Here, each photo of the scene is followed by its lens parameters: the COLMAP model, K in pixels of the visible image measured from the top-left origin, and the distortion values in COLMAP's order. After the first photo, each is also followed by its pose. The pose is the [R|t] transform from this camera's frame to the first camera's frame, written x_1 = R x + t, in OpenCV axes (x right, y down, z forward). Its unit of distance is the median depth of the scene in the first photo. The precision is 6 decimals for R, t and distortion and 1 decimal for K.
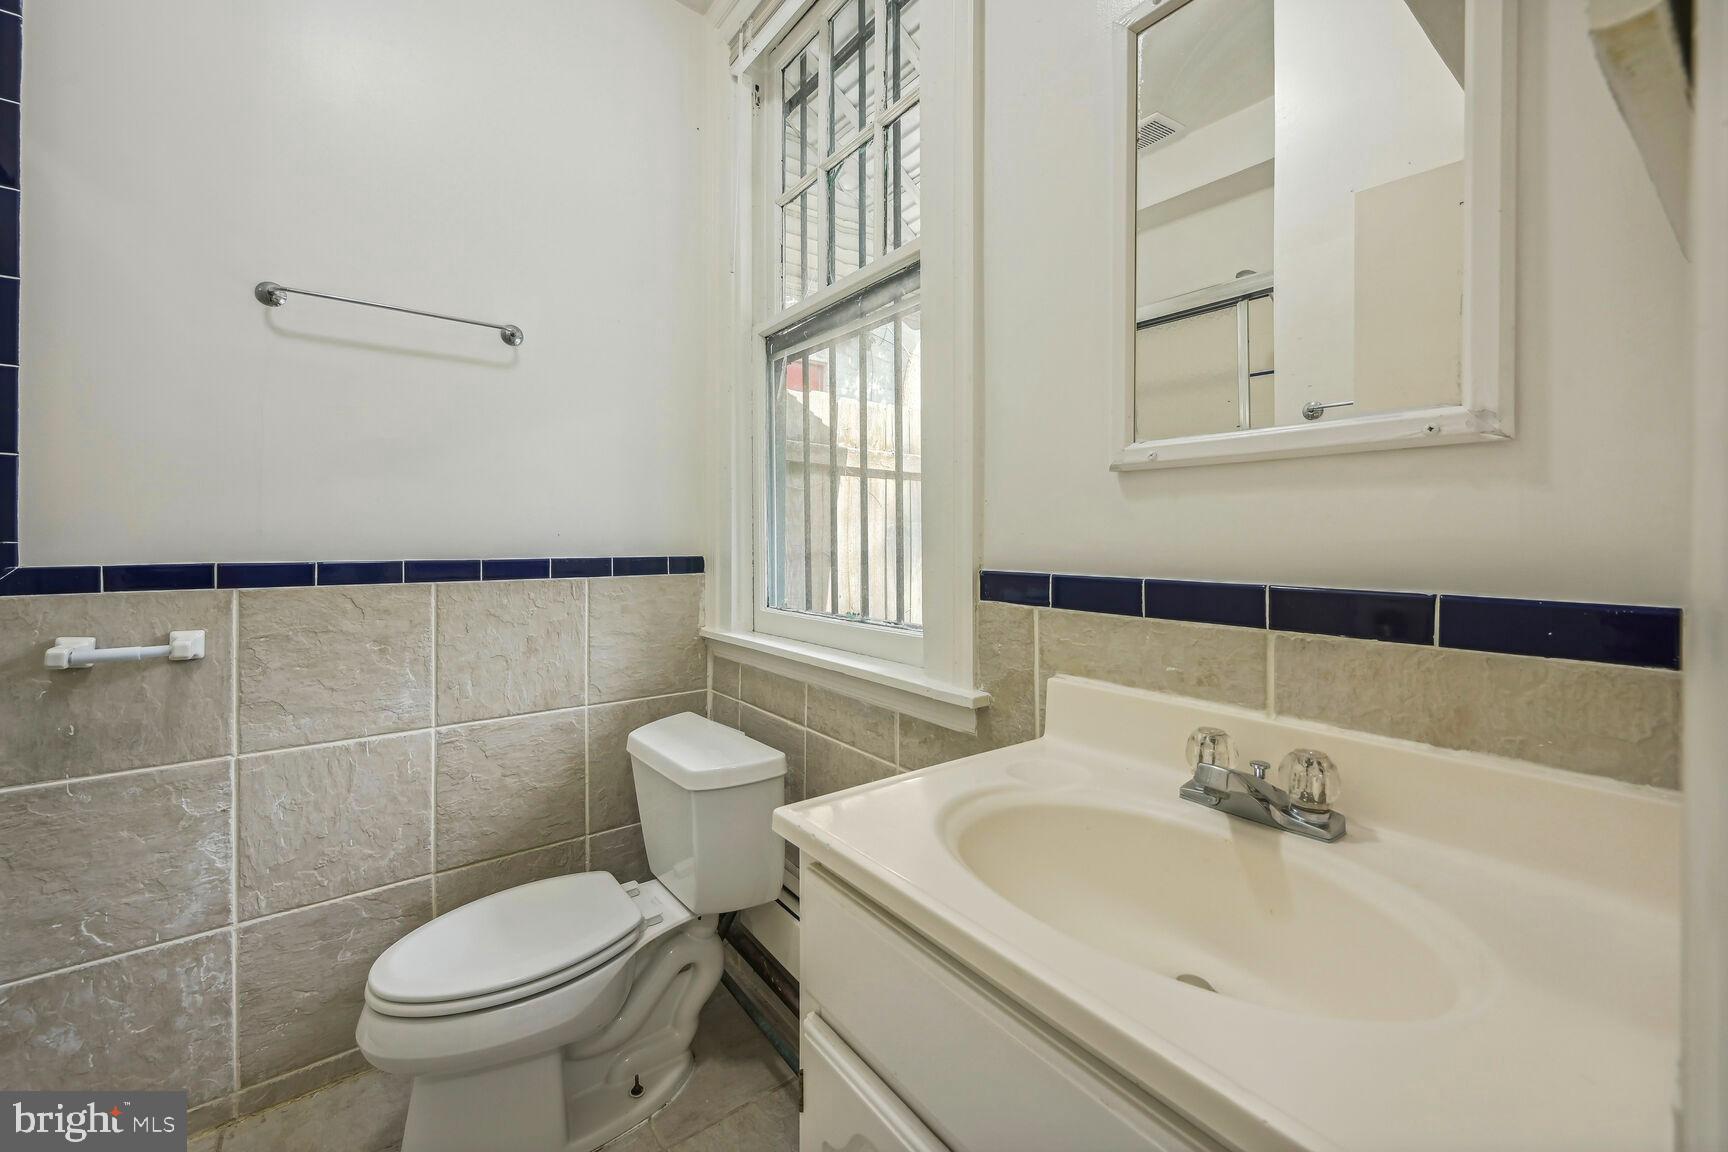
lens RADIAL K [[700.2, 0, 873.7], [0, 700.2, 545.8], [0, 0, 1]] dist [-0.001855, -0.000257]
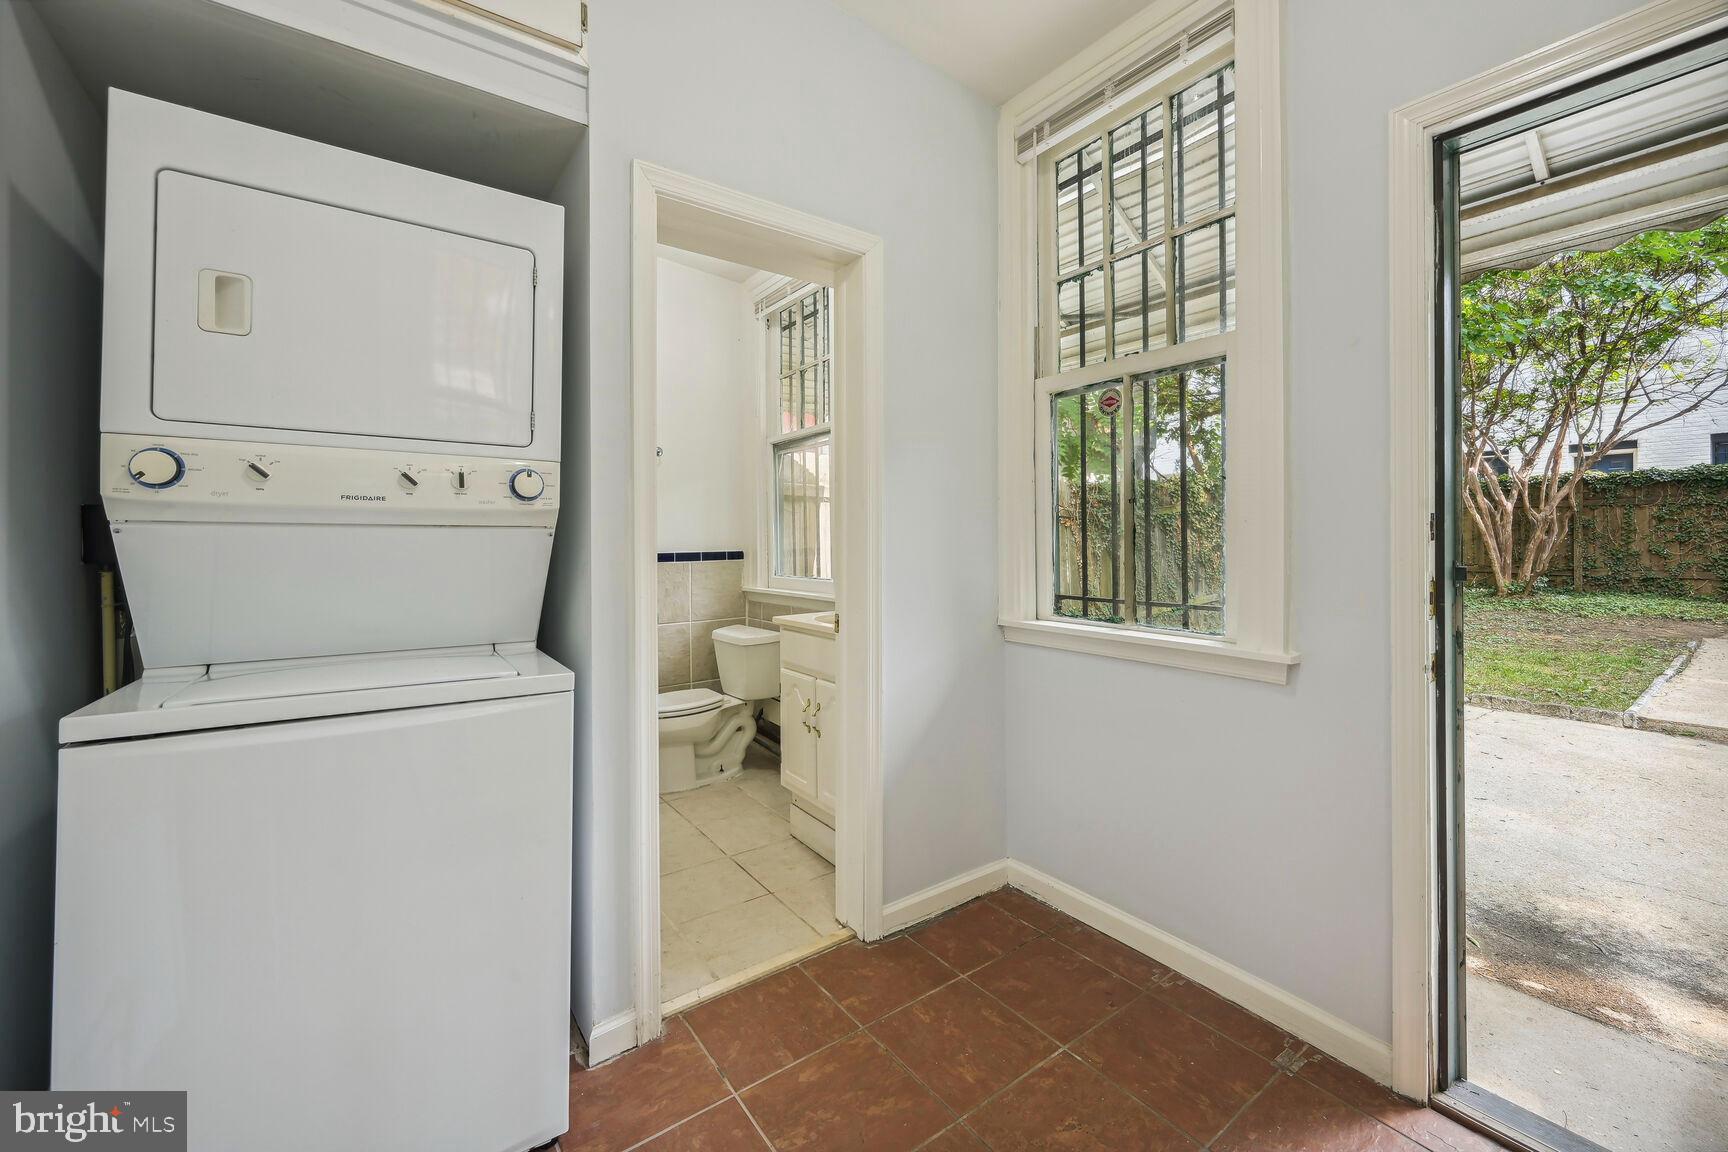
lens RADIAL K [[700.2, 0, 873.7], [0, 700.2, 545.8], [0, 0, 1]] dist [-0.001855, -0.000257]
pose [[0.999680, -0.007491, -0.024170, 0.204153], [0.007564, 0.999967, 0.002918, -0.004593], [0.024147, -0.003099, 0.999704, -1.134342]]
